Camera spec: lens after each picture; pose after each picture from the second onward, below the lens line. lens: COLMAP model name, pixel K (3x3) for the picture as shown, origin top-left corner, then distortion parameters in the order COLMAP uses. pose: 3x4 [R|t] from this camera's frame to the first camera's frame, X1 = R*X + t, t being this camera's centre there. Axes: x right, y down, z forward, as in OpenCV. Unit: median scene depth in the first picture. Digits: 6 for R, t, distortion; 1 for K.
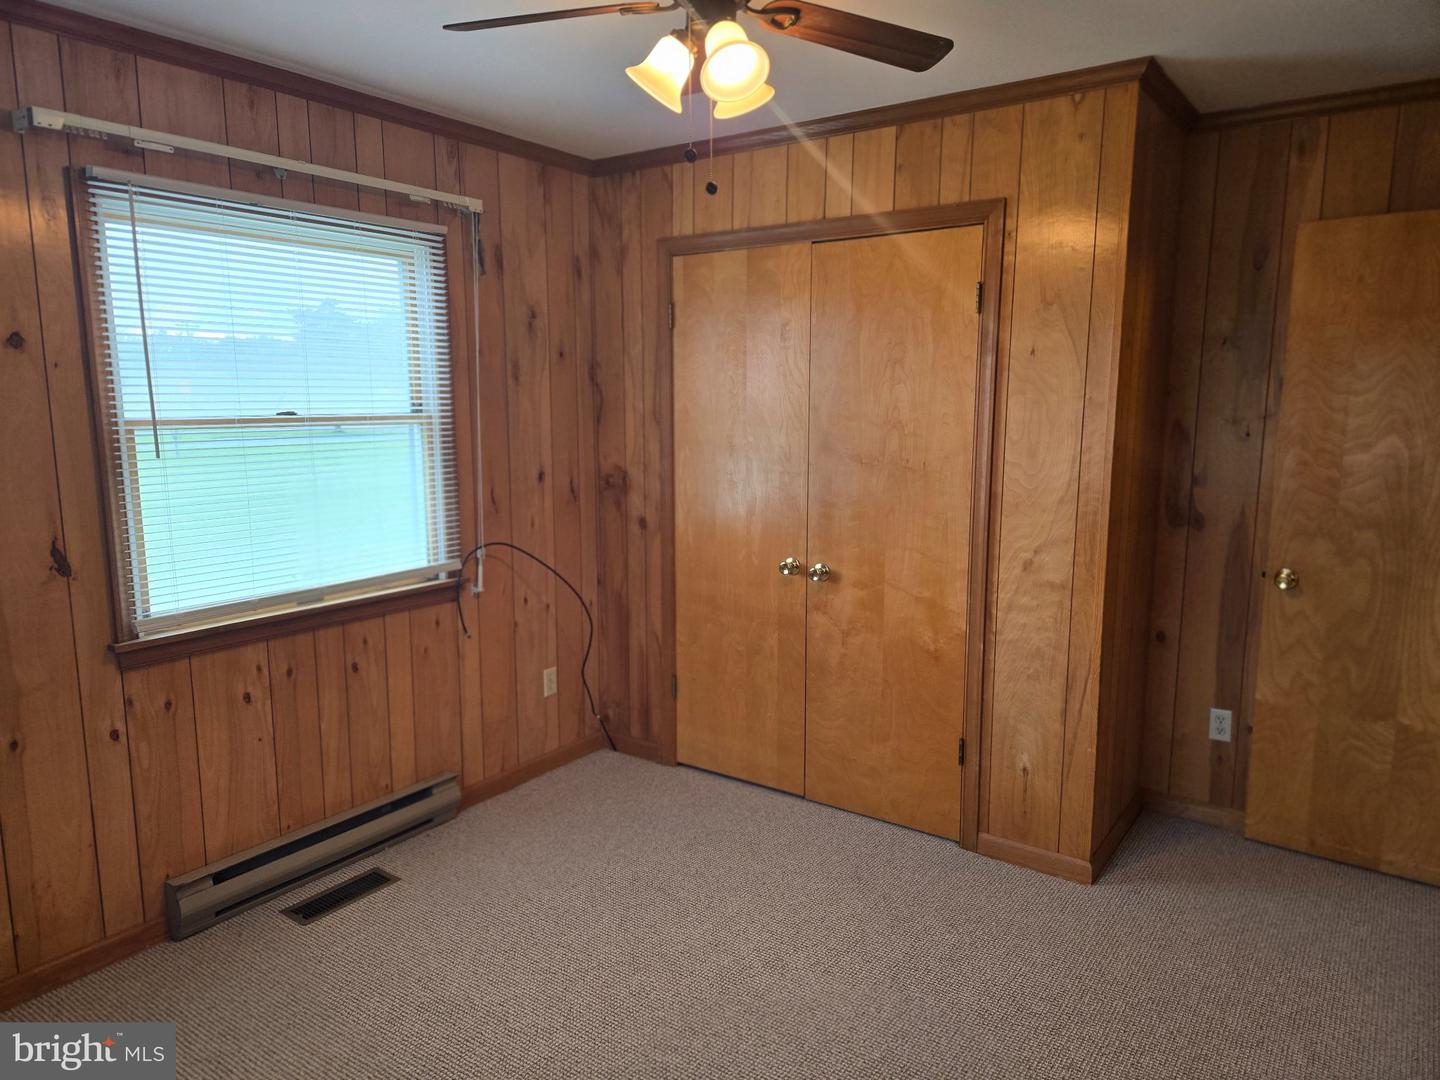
lens RADIAL K [[976.9, 0, 718.8], [0, 976.9, 549.6], [0, 0, 1]] dist [0.068121, -0.054385]
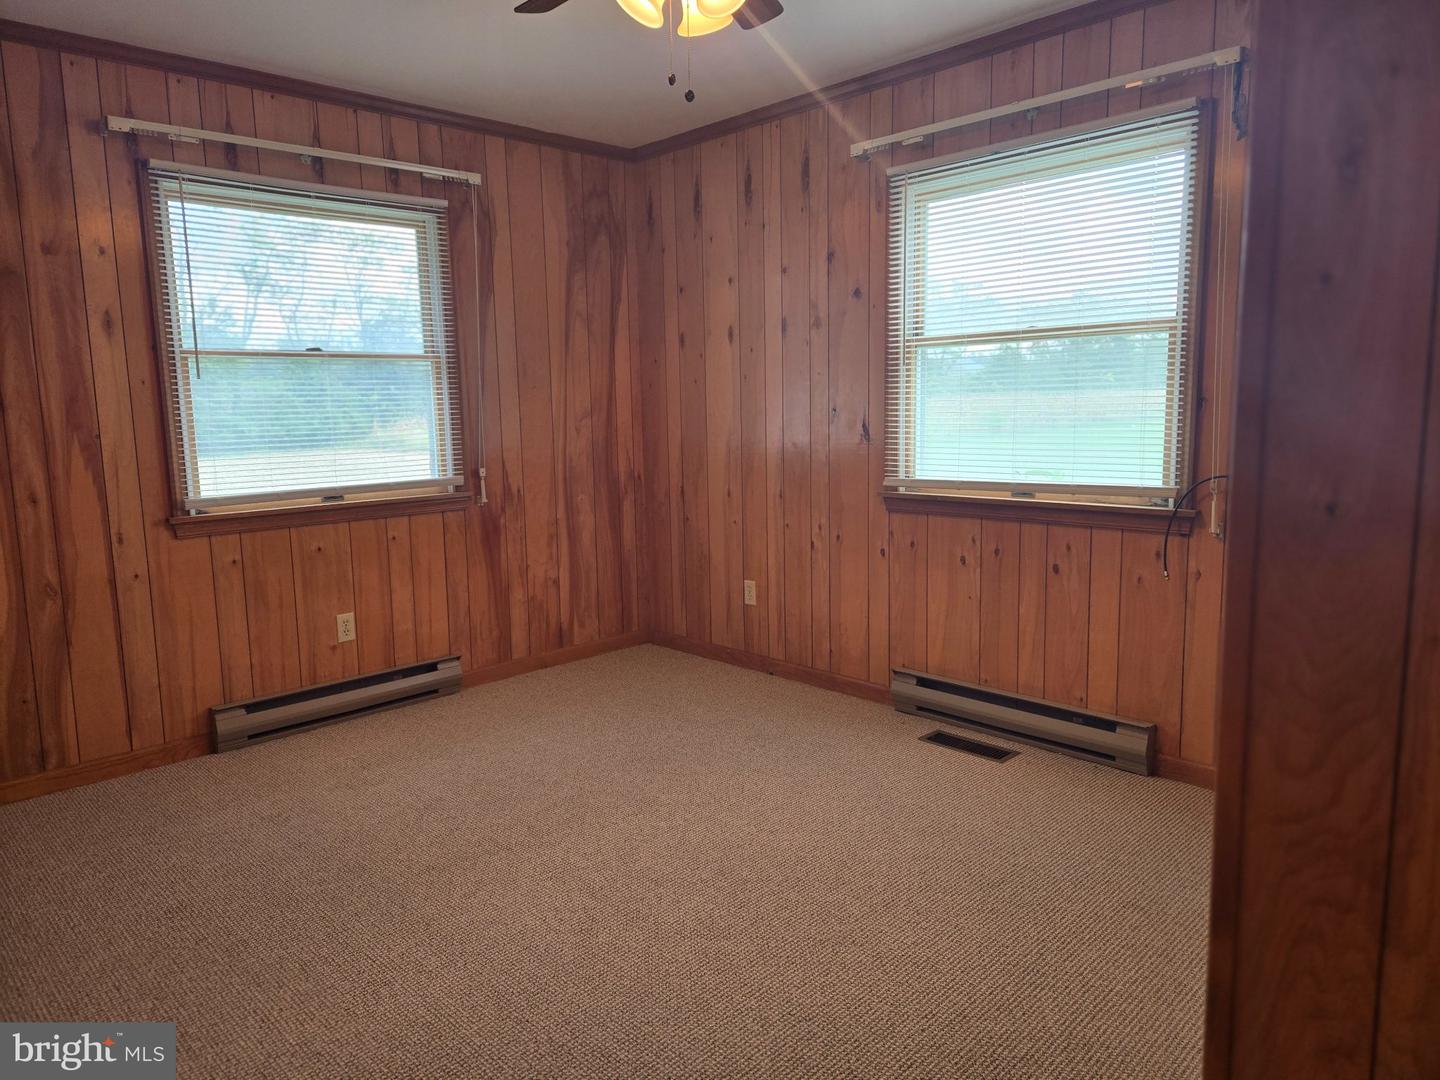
lens RADIAL K [[951.3, 0, 694.1], [0, 951.3, 537.7], [0, 0, 1]] dist [0.047253, -0.074635]
pose [[-0.202361, 0.145993, -0.968368, 0.743350], [-0.128151, 0.976375, 0.173980, -0.043472], [0.970890, 0.159304, -0.178871, 0.864598]]
